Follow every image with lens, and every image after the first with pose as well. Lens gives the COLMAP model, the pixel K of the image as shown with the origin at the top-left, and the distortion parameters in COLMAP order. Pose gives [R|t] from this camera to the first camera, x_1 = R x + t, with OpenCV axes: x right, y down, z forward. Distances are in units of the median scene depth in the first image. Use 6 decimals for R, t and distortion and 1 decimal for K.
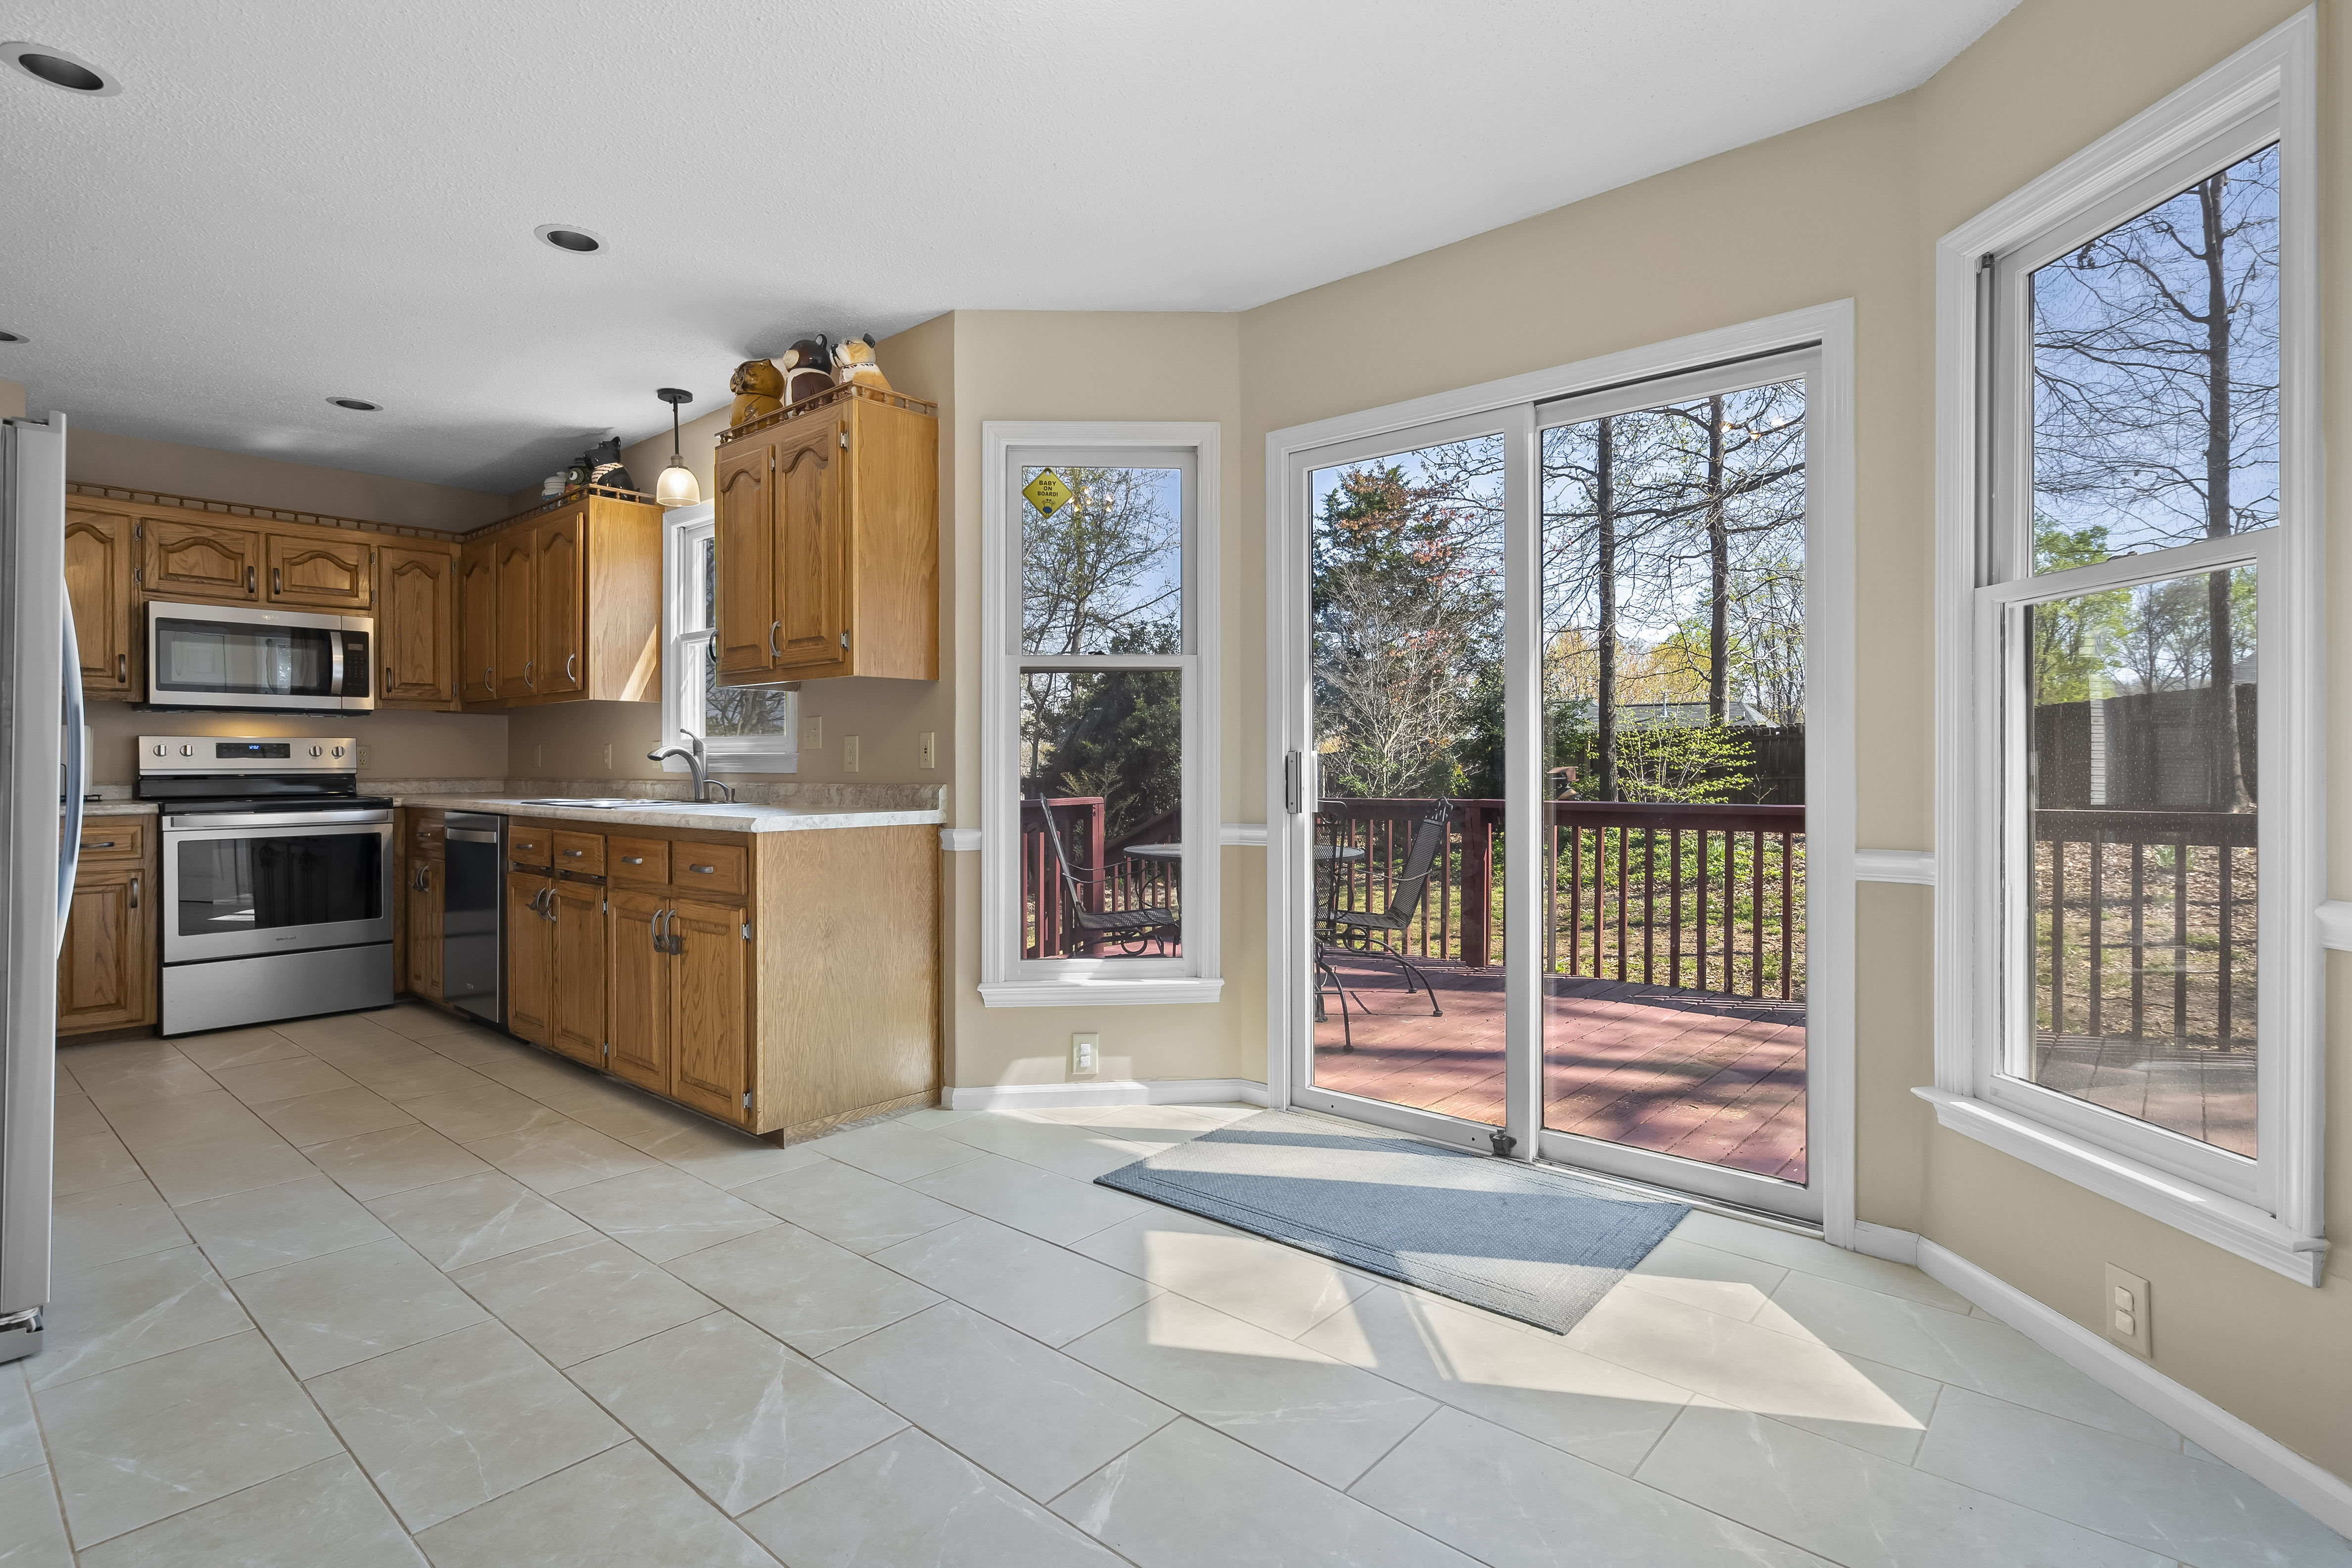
lens RADIAL K [[1137.2, 0, 1176.0], [0, 1137.2, 784.0], [0, 0, 1]] dist [-0.000646, -0.000526]
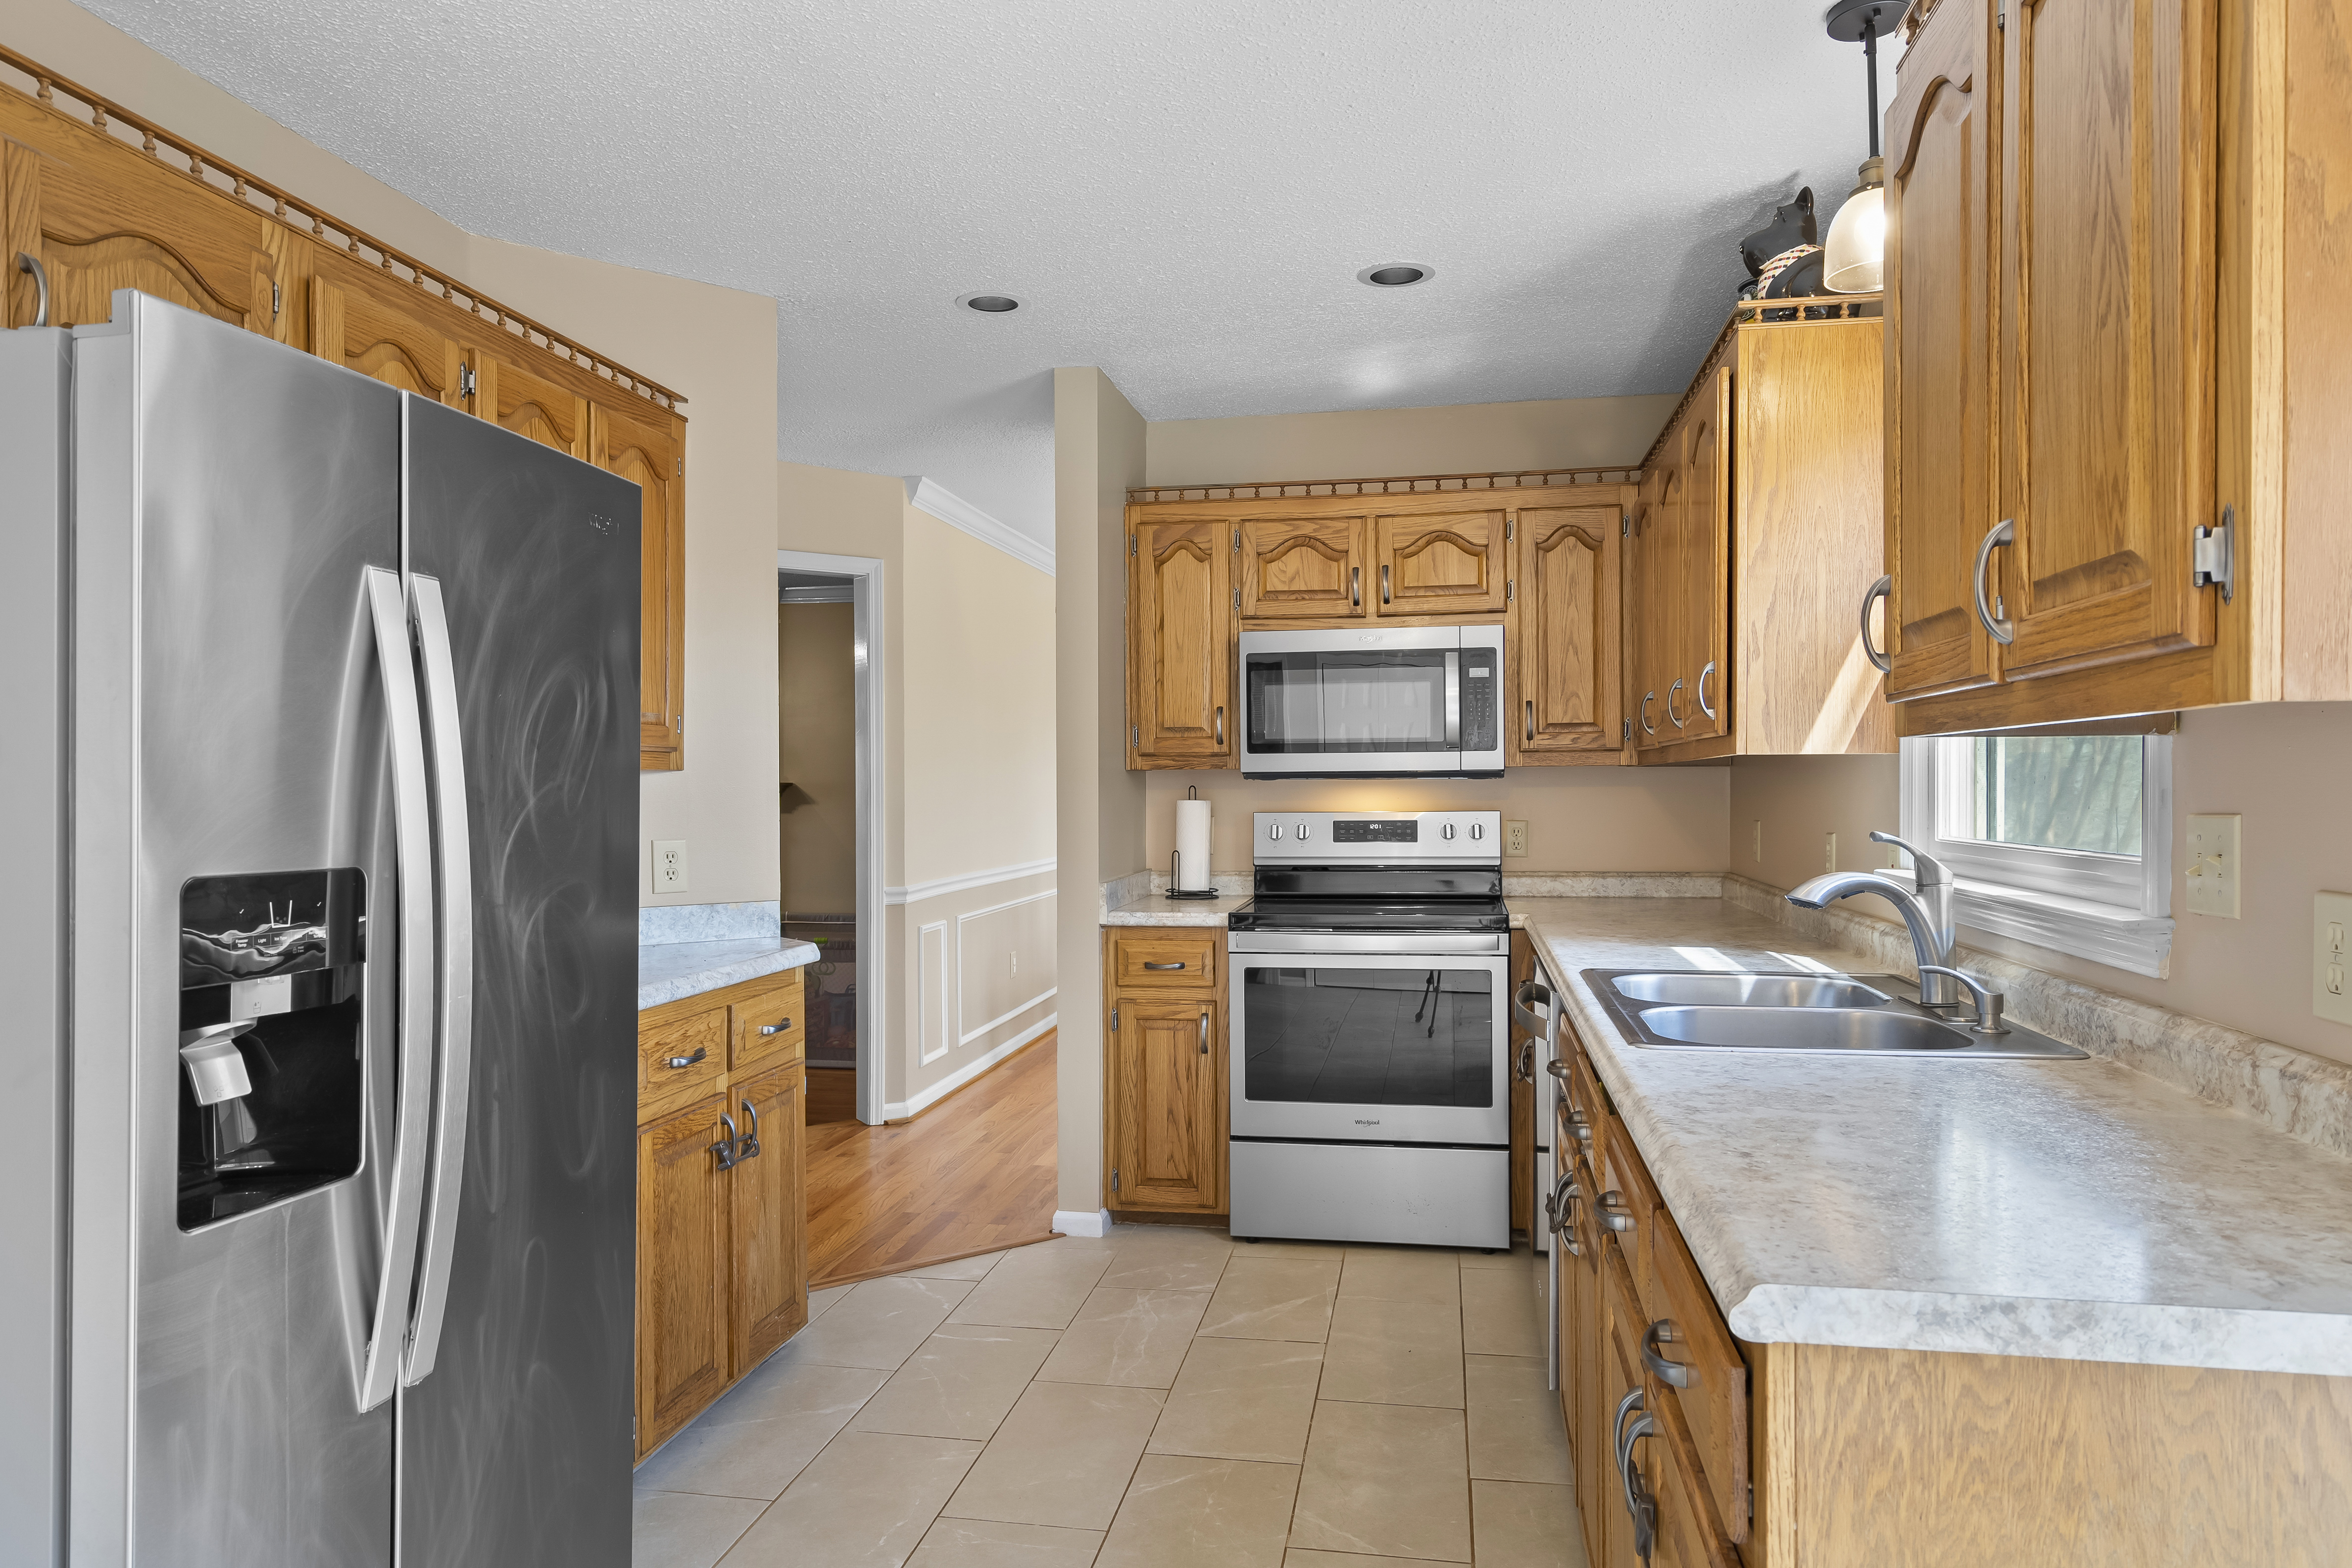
lens RADIAL K [[1486.1, 0, 1176.0], [0, 1486.1, 784.0], [0, 0, 1]] dist [0.005996, -0.001188]
pose [[0.505639, -0.002685, -0.862741, -0.091002], [-0.011243, 0.999890, -0.009701, -0.049891], [0.862672, 0.014605, 0.505553, 0.450174]]
